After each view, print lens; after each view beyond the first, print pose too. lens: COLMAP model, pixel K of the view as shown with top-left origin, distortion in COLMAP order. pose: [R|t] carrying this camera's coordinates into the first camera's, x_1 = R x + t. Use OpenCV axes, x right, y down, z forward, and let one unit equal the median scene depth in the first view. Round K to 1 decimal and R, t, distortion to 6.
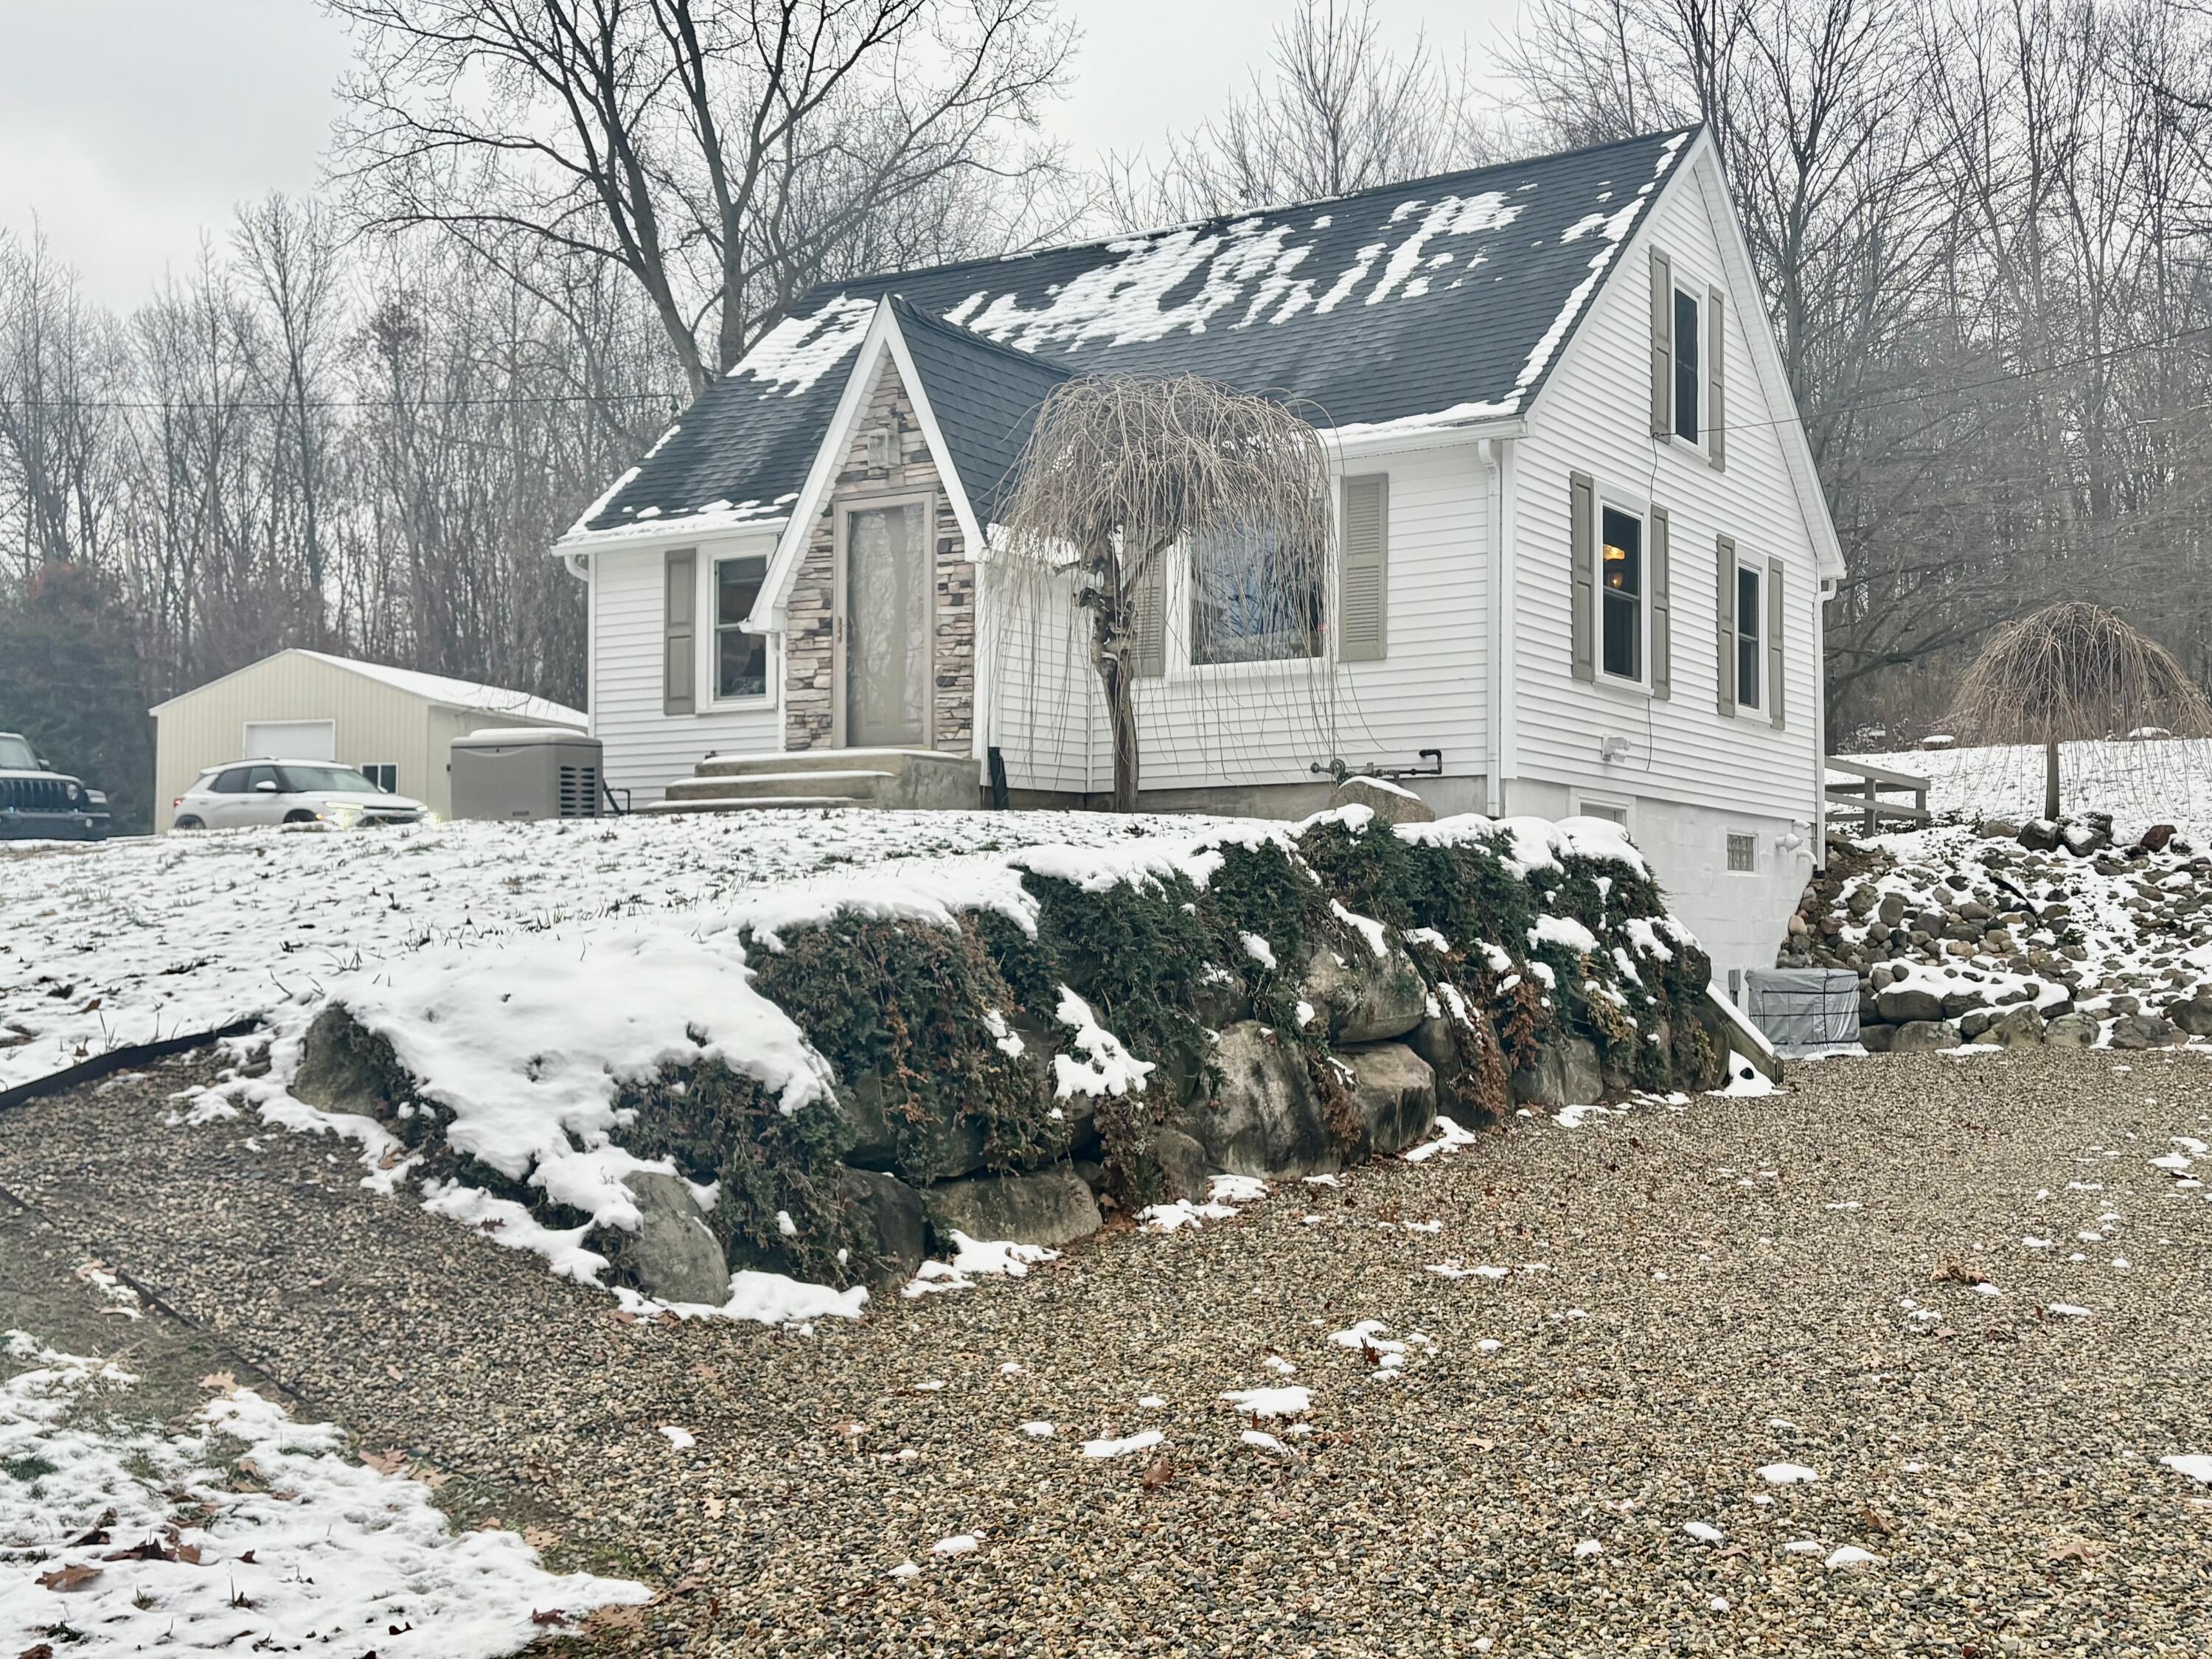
lens RADIAL K [[2248.1, 0, 1106.0], [0, 2248.1, 829.5], [0, 0, 1]] dist [0.074011, -0.306299]
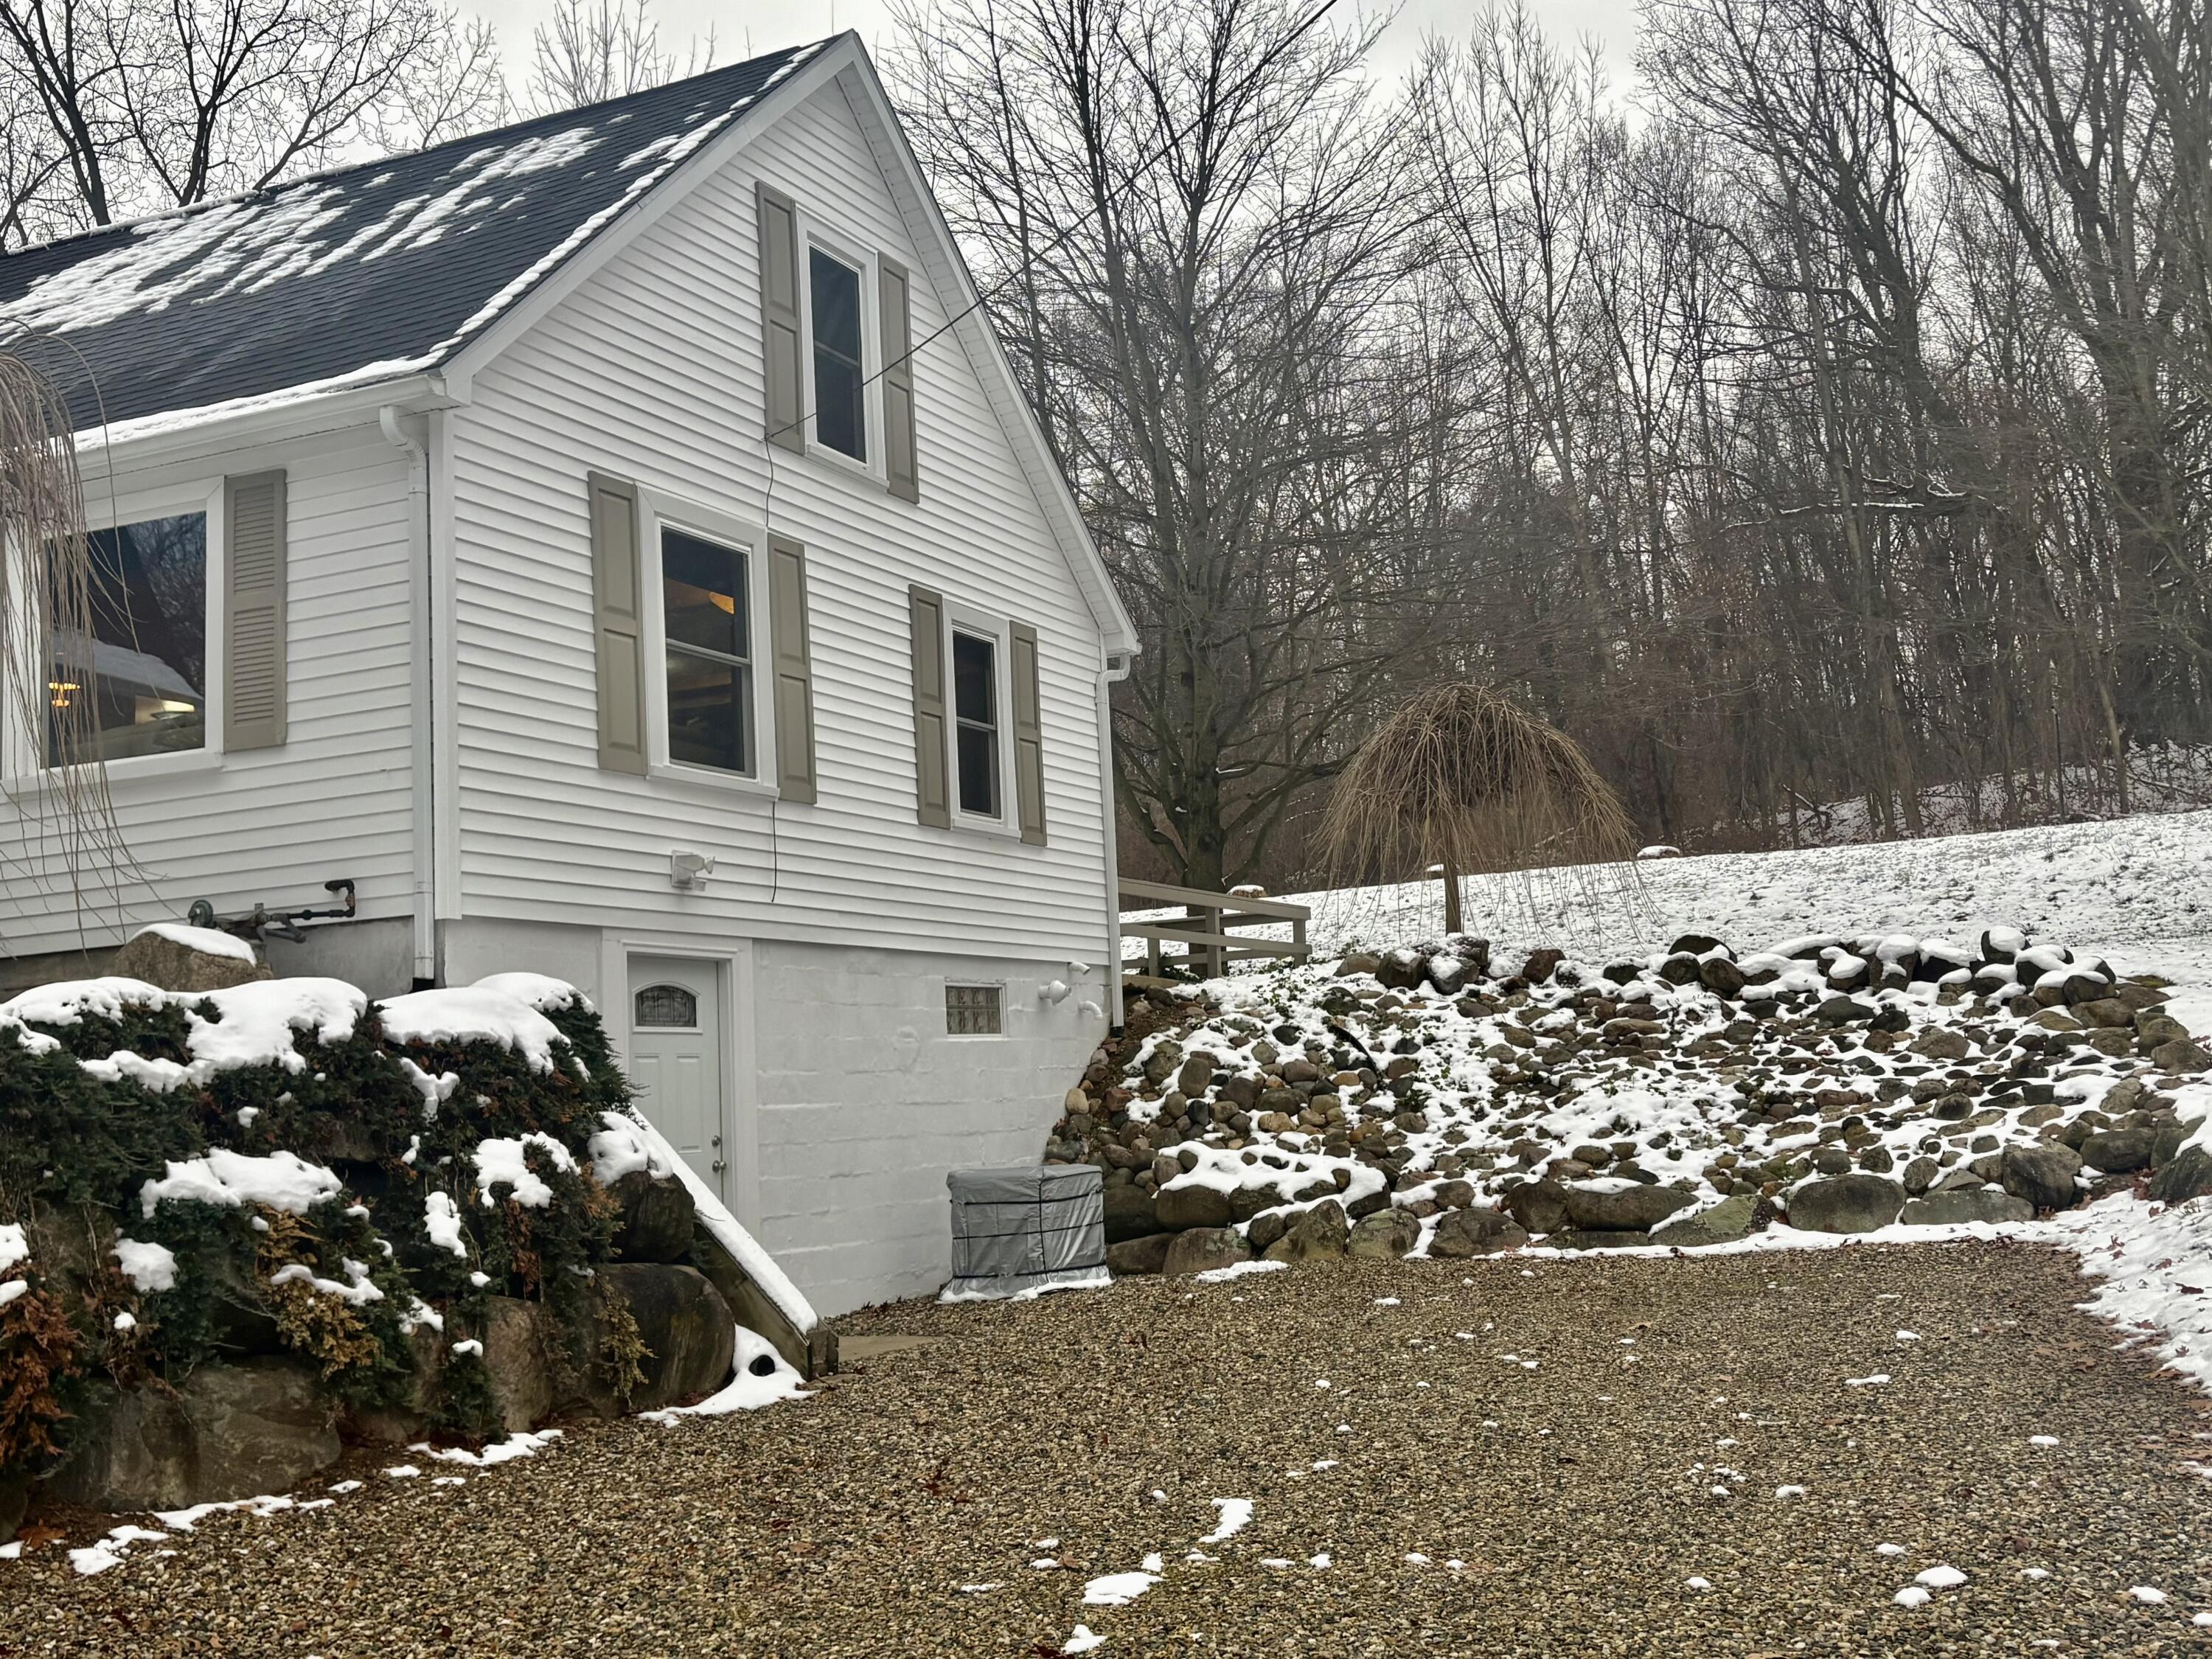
lens RADIAL K [[2248.1, 0, 1106.0], [0, 2248.1, 829.5], [0, 0, 1]] dist [0.074011, -0.306299]
pose [[0.987646, -0.032924, 0.153201, 0.211835], [0.043897, 0.996664, -0.068805, 0.003950], [-0.150424, 0.074680, 0.985797, 0.254881]]
